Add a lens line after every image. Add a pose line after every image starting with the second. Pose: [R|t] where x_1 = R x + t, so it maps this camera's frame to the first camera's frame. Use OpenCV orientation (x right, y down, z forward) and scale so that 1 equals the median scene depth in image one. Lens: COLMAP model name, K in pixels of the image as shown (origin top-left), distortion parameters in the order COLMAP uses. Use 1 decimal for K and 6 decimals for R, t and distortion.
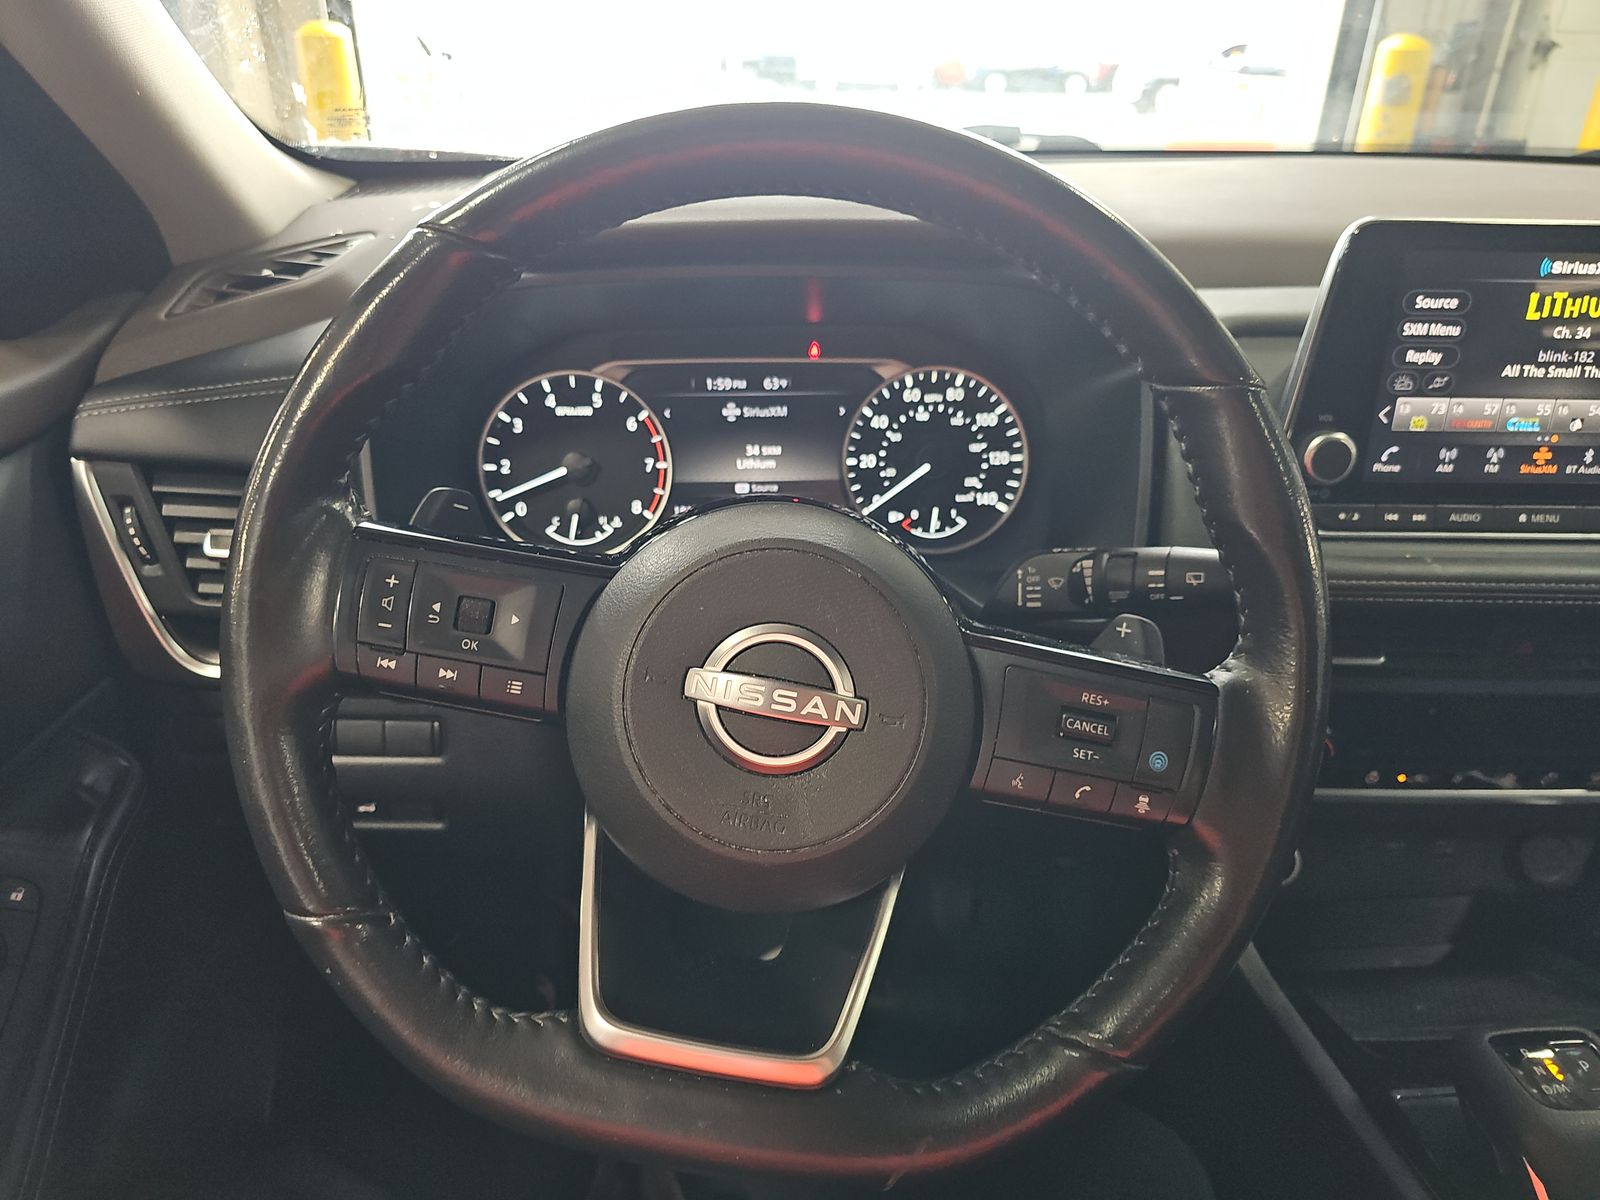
lens RADIAL K [[1028.0, 0, 727.7], [0, 1028.0, 599.0], [0, 0, 1]] dist [0.004169, -0.027813]
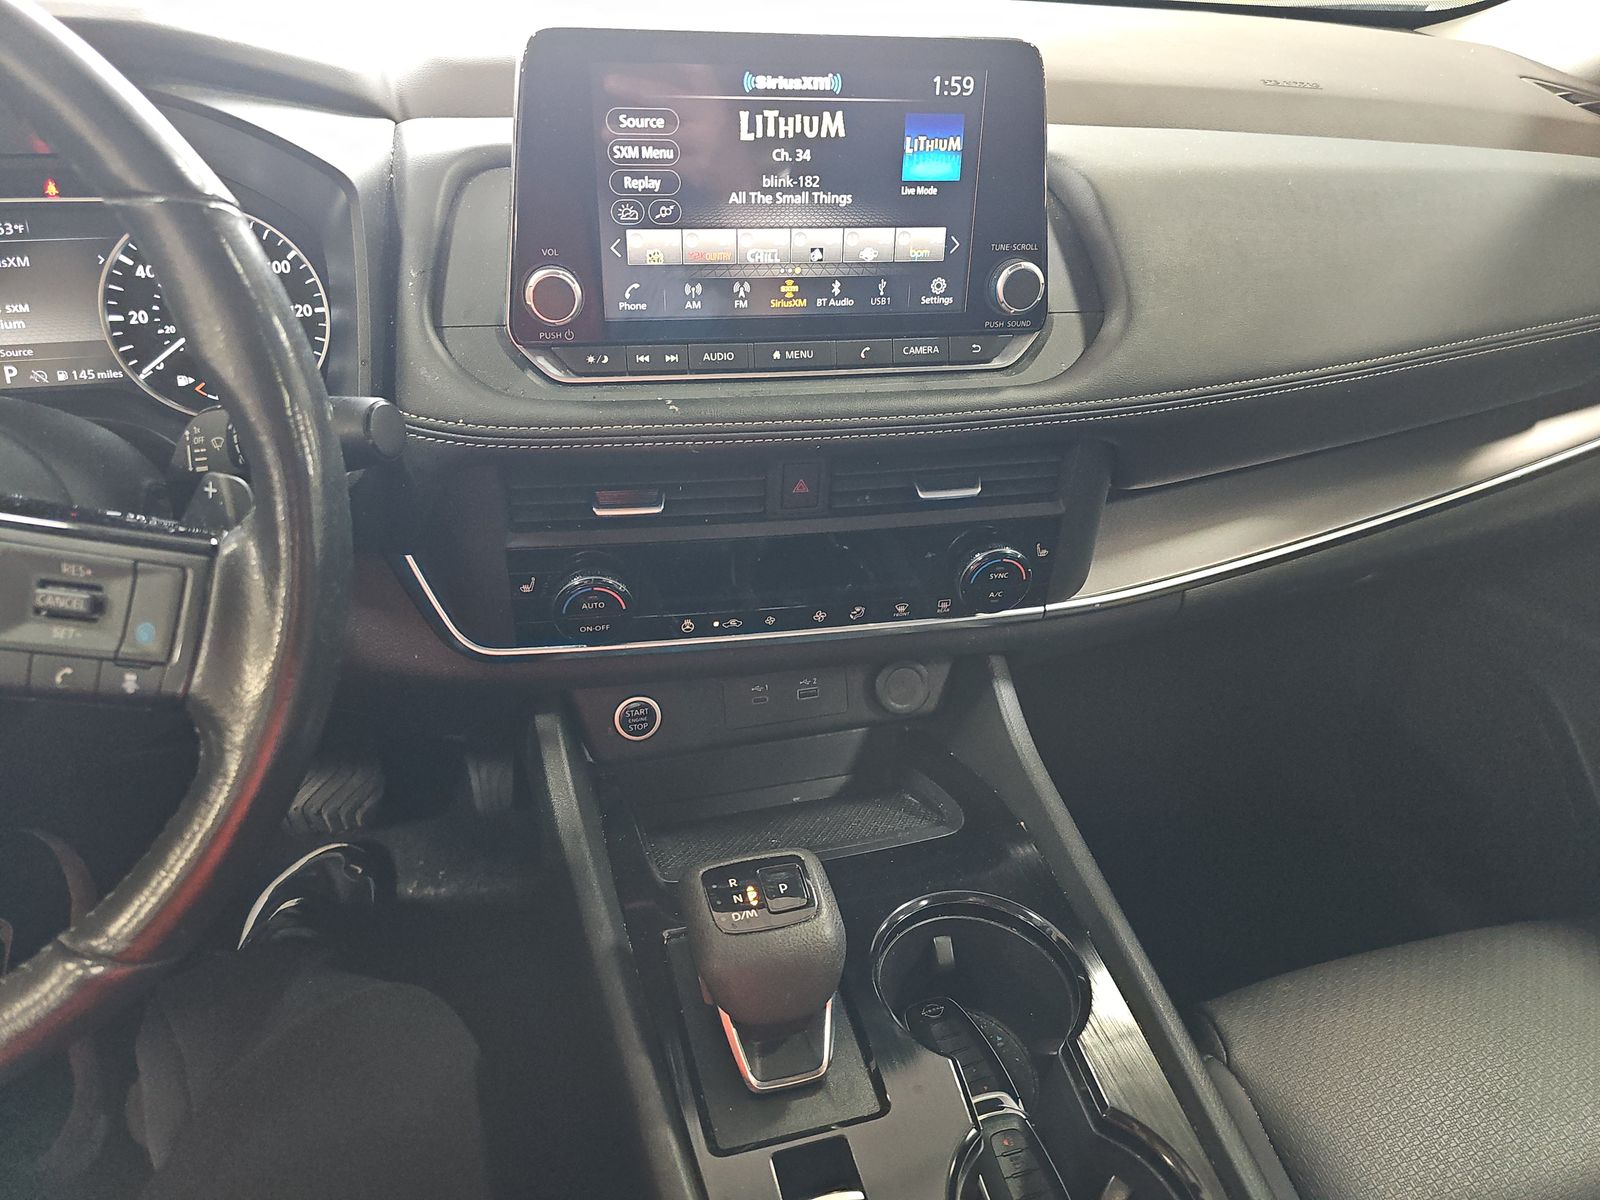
lens RADIAL K [[1028.0, 0, 727.7], [0, 1028.0, 599.0], [0, 0, 1]] dist [0.004169, -0.027813]
pose [[0.977655, -0.076711, 0.195718, 0.542361], [0.054118, 0.991504, 0.118284, 0.035769], [-0.203129, -0.105049, 0.973501, 0.019388]]
